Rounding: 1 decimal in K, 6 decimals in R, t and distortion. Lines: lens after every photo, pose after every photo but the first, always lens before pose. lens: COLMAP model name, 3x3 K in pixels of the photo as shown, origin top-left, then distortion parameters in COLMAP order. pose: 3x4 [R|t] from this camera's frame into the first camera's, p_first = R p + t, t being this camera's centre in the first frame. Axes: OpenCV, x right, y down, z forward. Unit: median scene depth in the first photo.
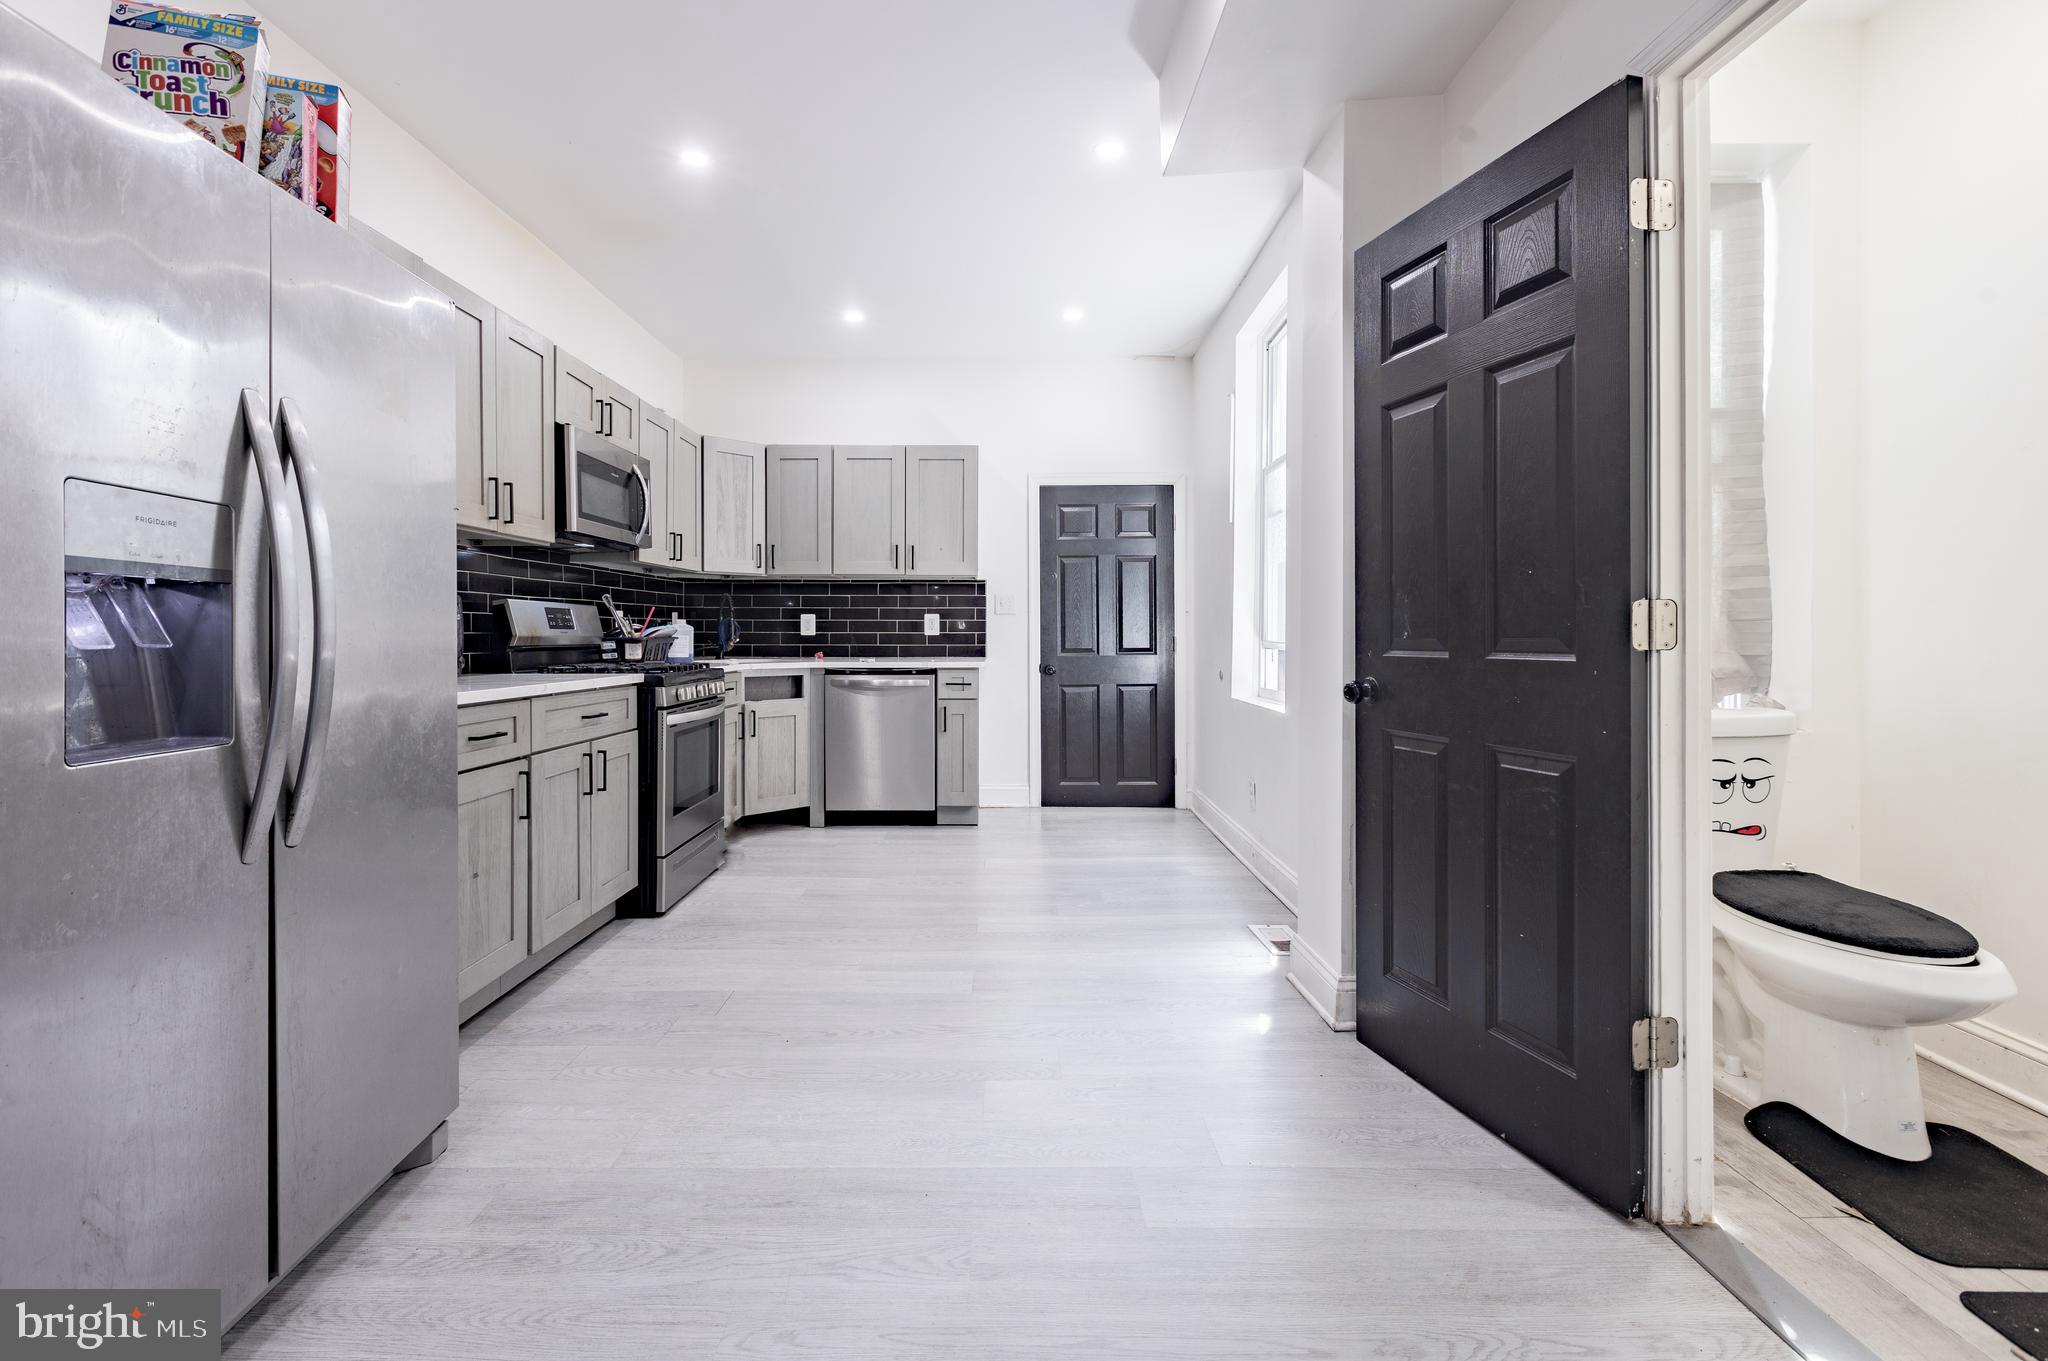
lens RADIAL K [[912.1, 0, 972.4], [0, 912.1, 629.8], [0, 0, 1]] dist [0.001520, -0.000287]
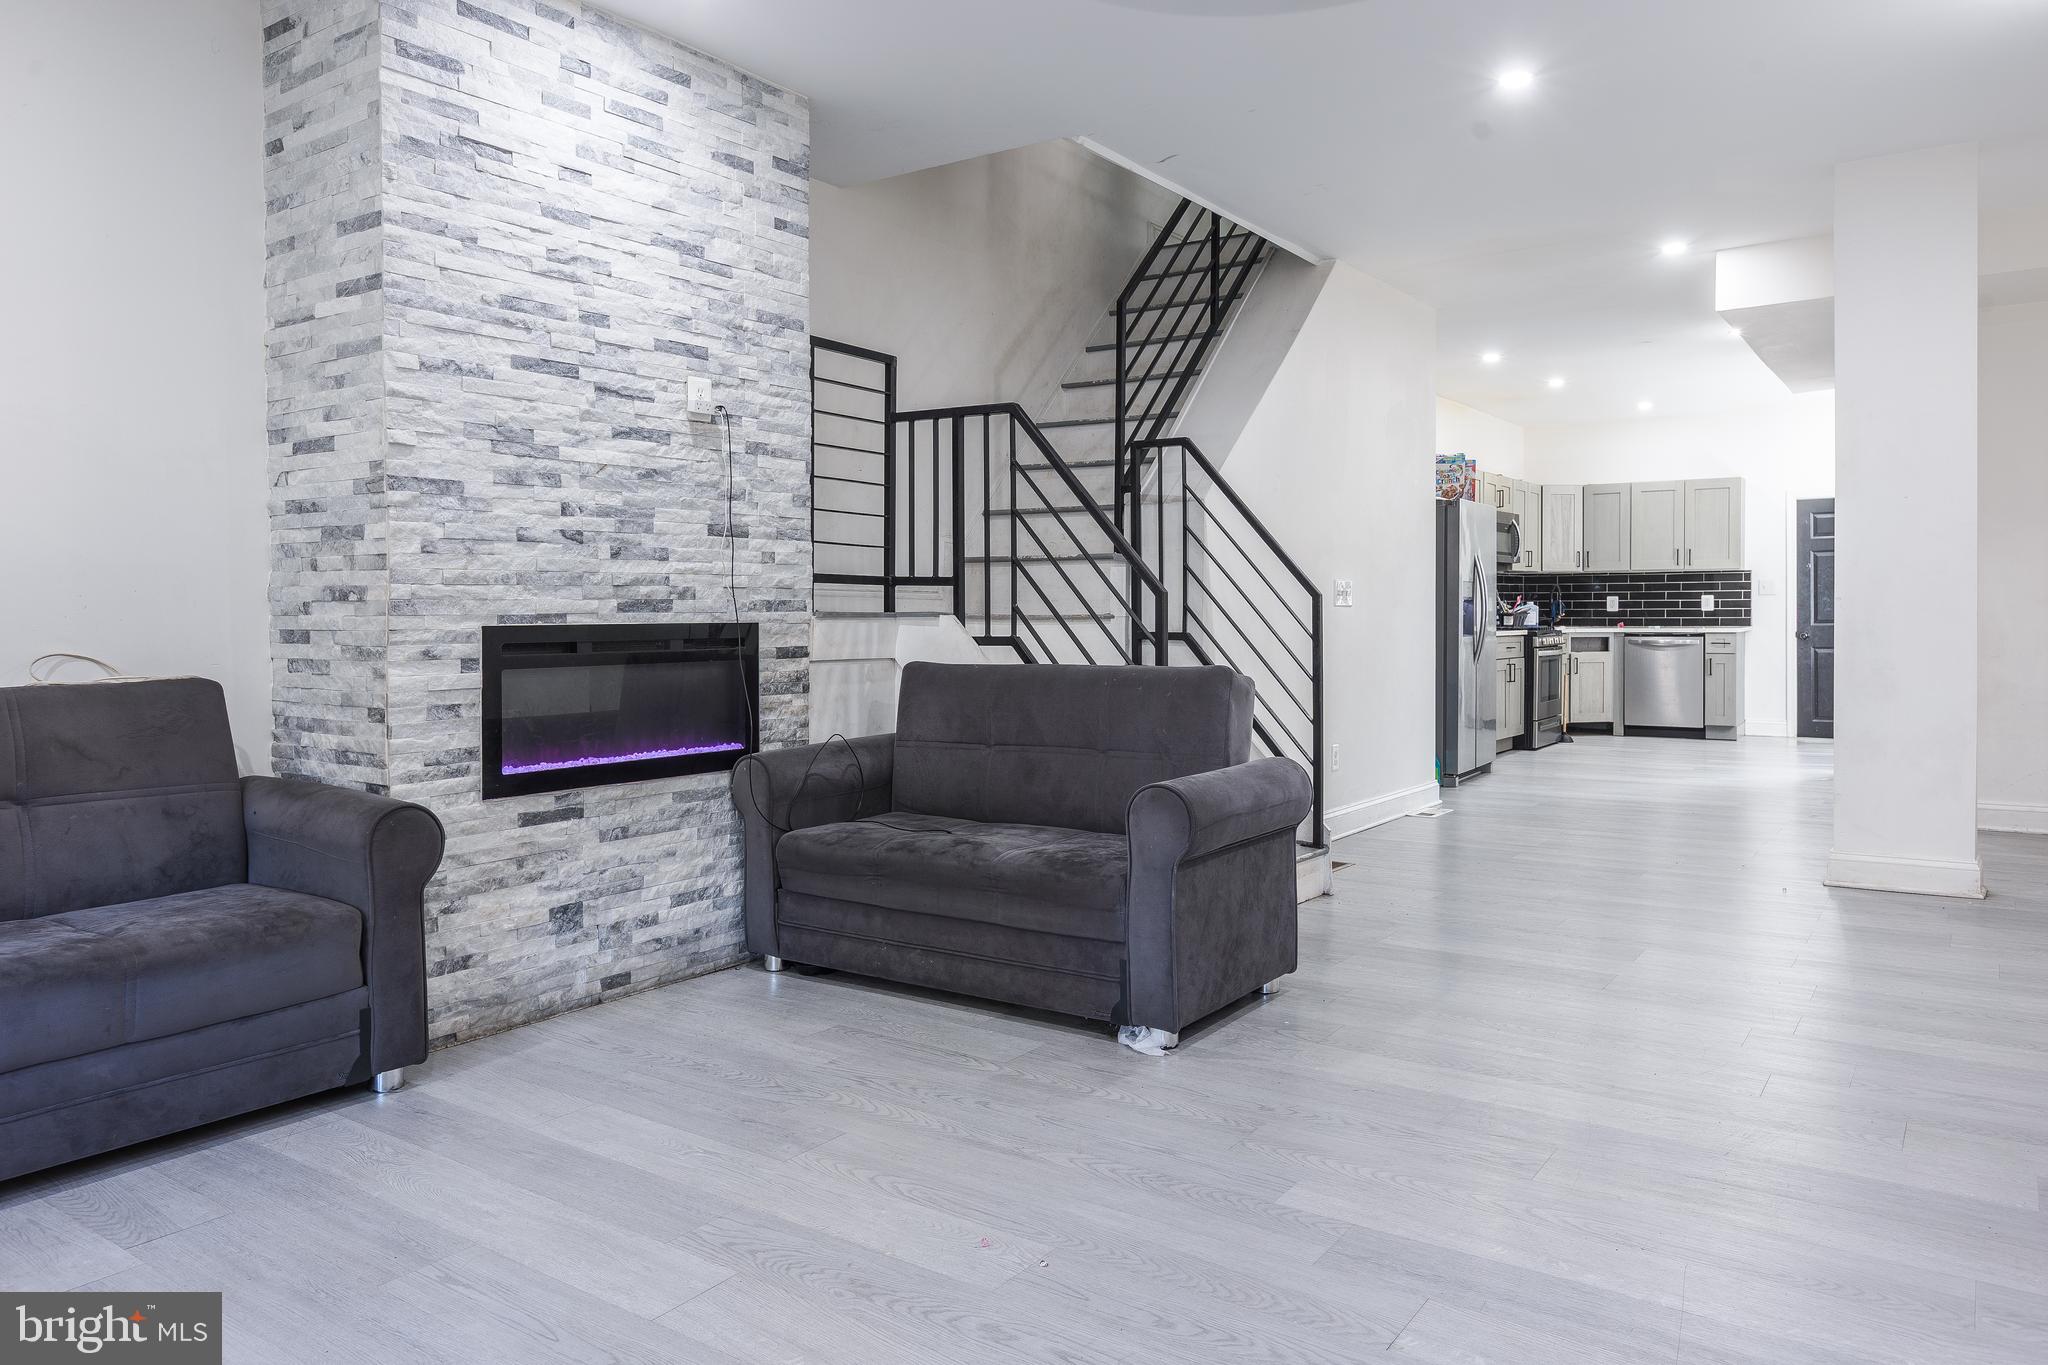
lens RADIAL K [[1420.7, 0, 992.0], [0, 1420.7, 644.7], [0, 0, 1]] dist [0.002209, 0.001264]
pose [[0.831359, 0.007759, -0.555681, 0.299076], [0.007722, 0.999645, 0.025511, -0.006873], [0.555681, -0.025500, 0.831004, -1.670245]]
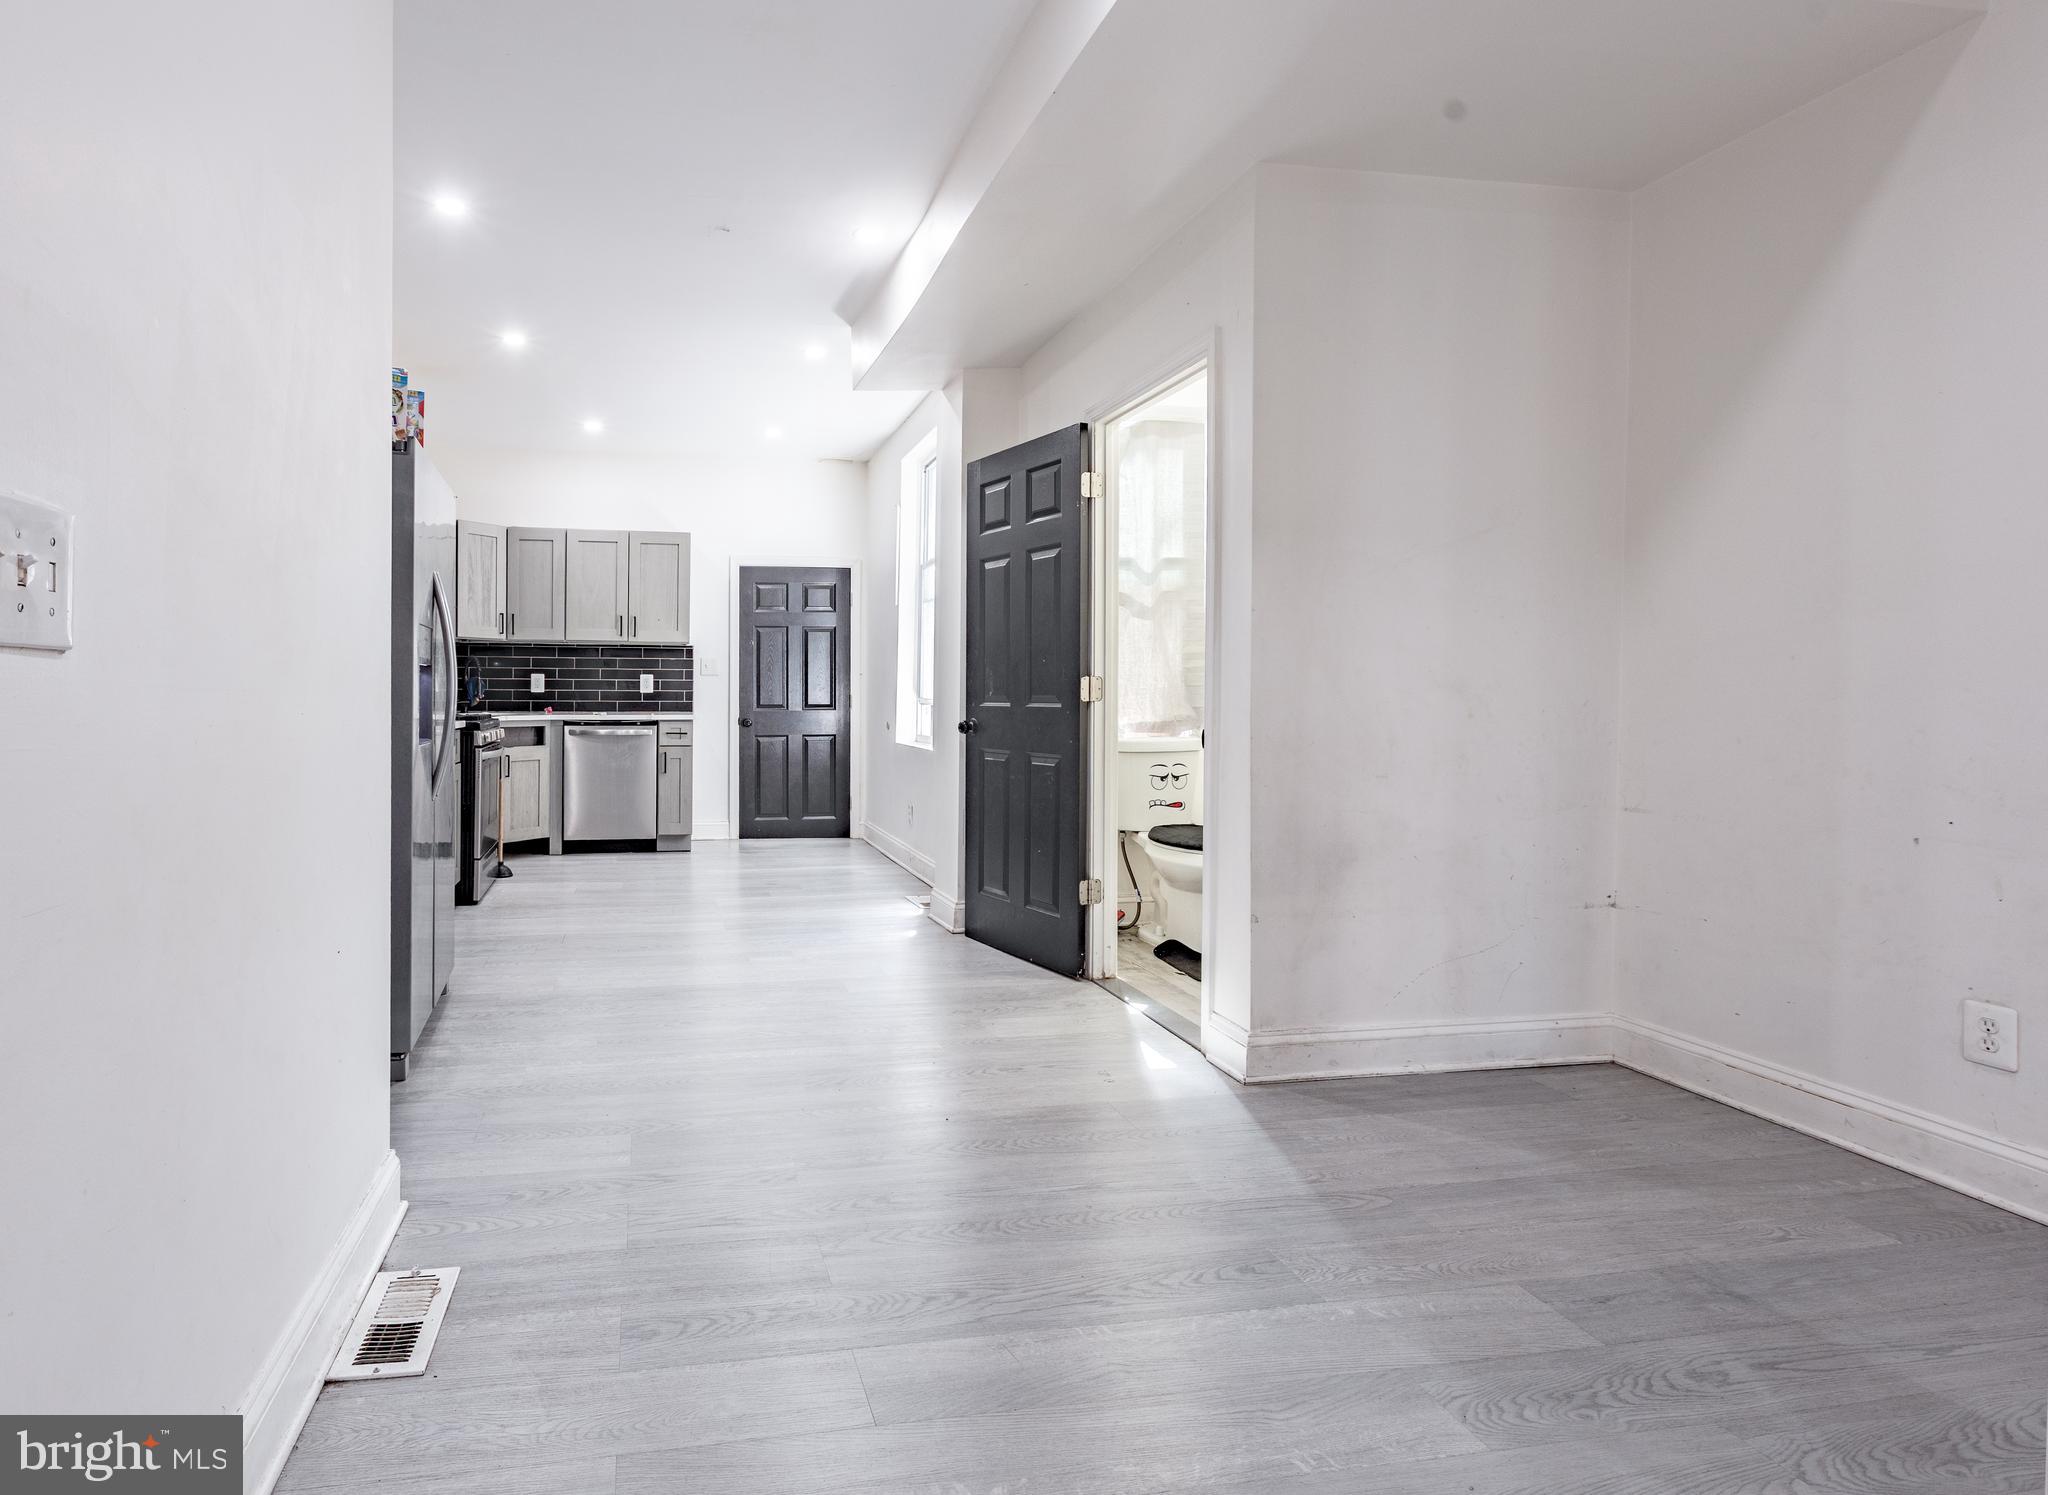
lens RADIAL K [[1091.3, 0, 776.4], [0, 1091.3, 698.6], [0, 0, 1]] dist [-0.000303, 0.000018]
pose [[0.986740, 0.004288, 0.162252, -0.125010], [-0.005936, 0.999936, 0.009675, -0.001202], [-0.162200, -0.010510, 0.986702, -0.464107]]
